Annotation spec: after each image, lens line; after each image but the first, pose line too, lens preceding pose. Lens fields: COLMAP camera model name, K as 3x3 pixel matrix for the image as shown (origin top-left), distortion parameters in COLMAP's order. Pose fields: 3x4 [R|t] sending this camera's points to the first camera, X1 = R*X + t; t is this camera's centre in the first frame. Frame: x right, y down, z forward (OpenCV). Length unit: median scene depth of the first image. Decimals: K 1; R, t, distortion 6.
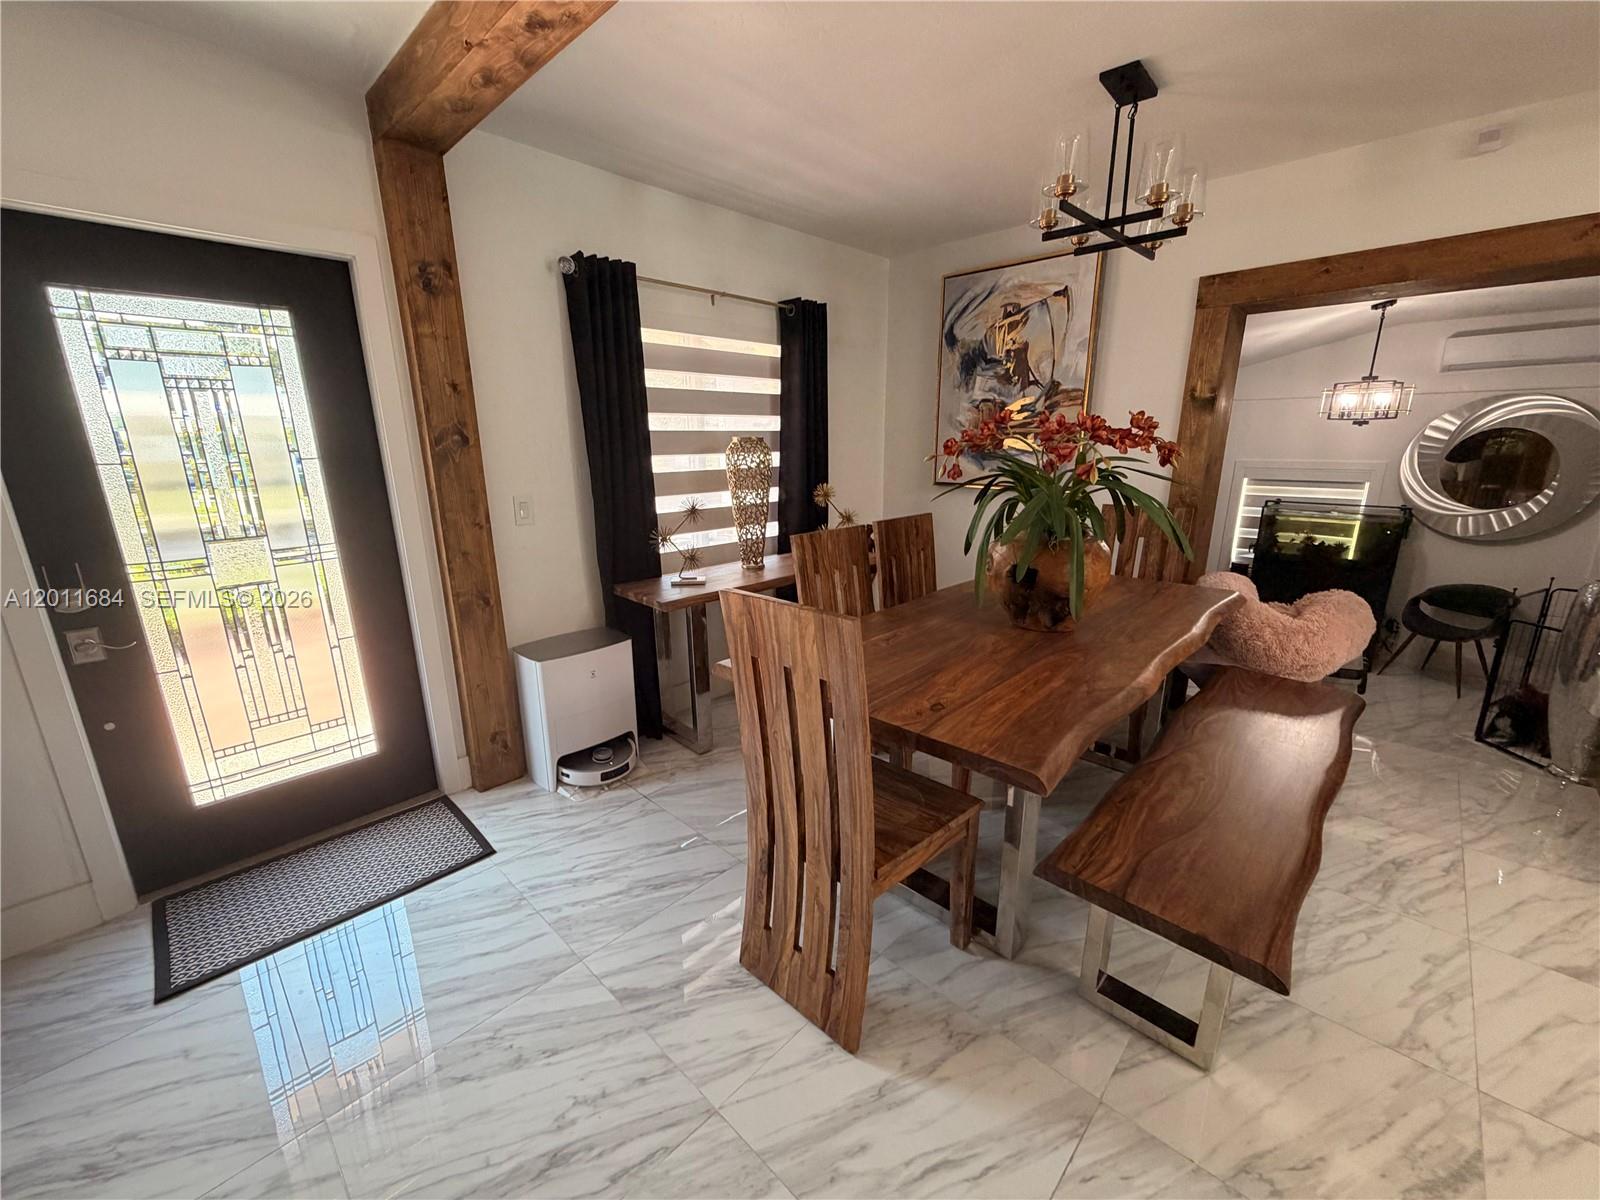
lens RADIAL K [[638.1, 0, 804.0], [0, 638.1, 599.6], [0, 0, 1]] dist [-0.002665, 0.000975]
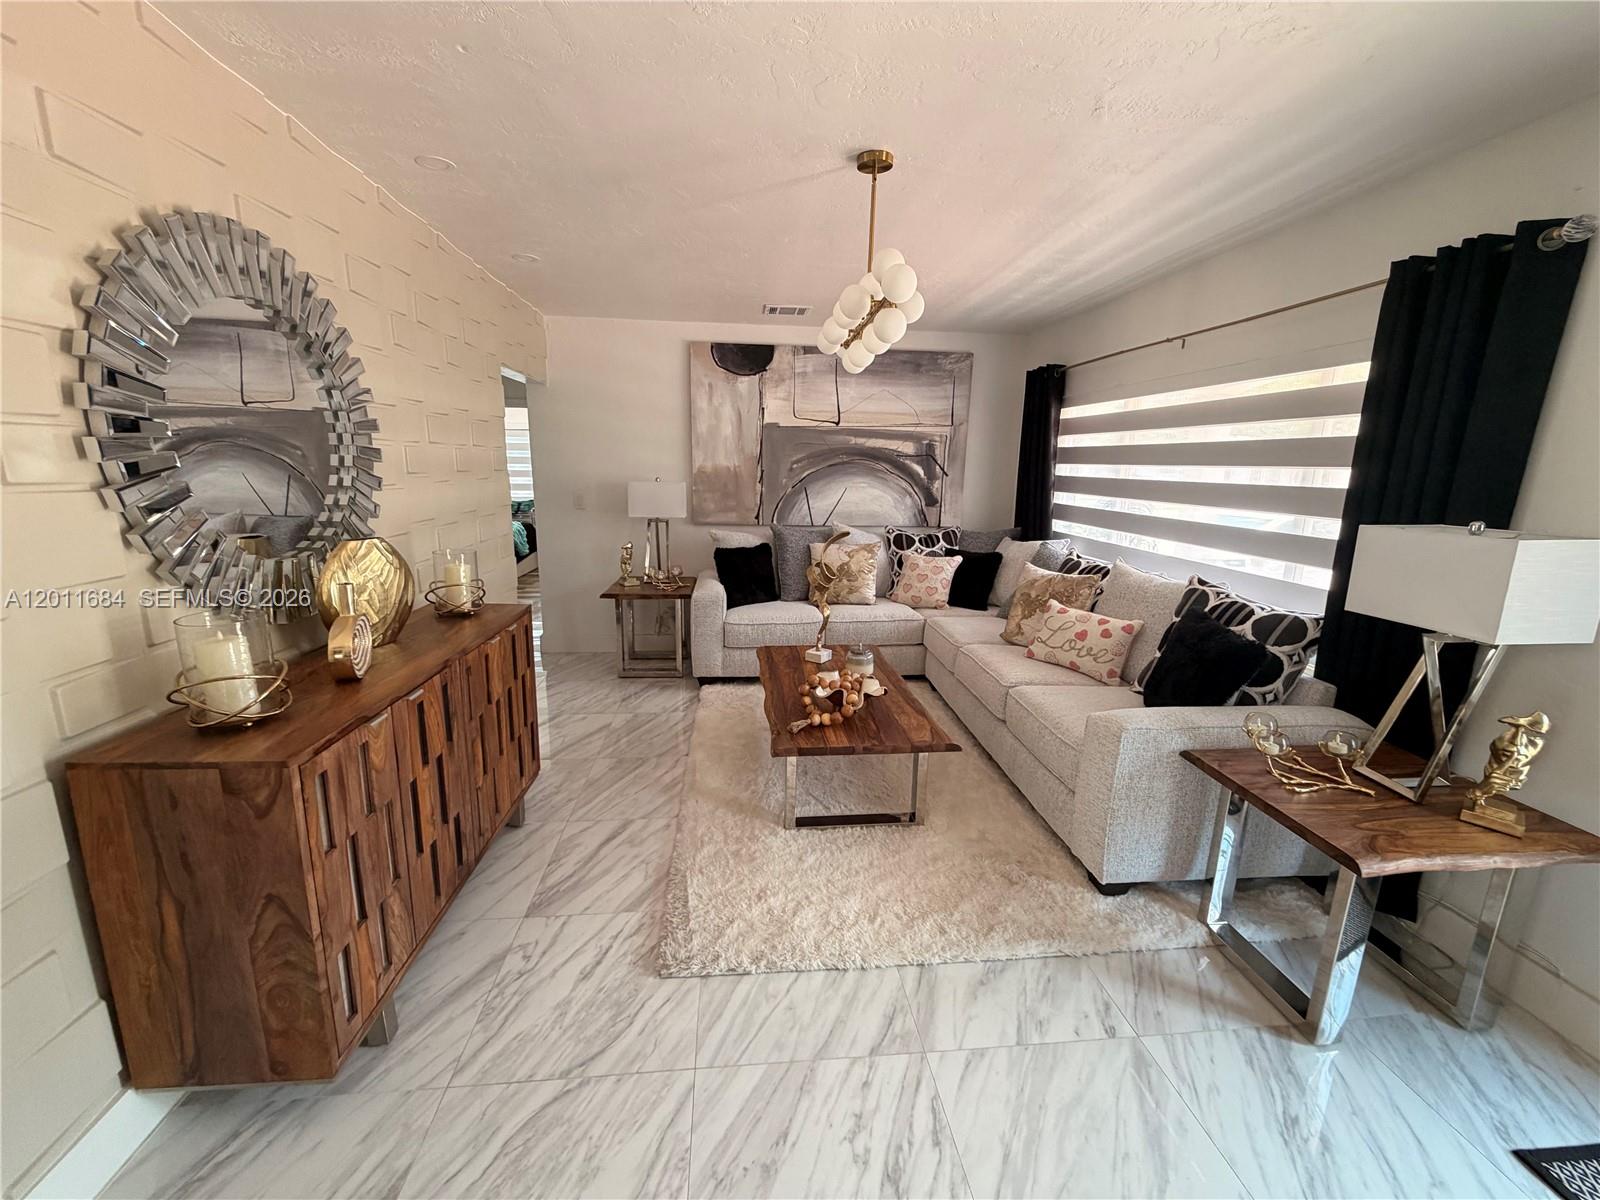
lens RADIAL K [[638.1, 0, 796.2], [0, 638.1, 595.8], [0, 0, 1]] dist [-0.002665, 0.000975]
pose [[0.649979, -0.136319, 0.747626, -1.132707], [0.162700, 0.985931, 0.038321, -0.136278], [-0.742331, 0.096731, 0.663014, 0.320572]]
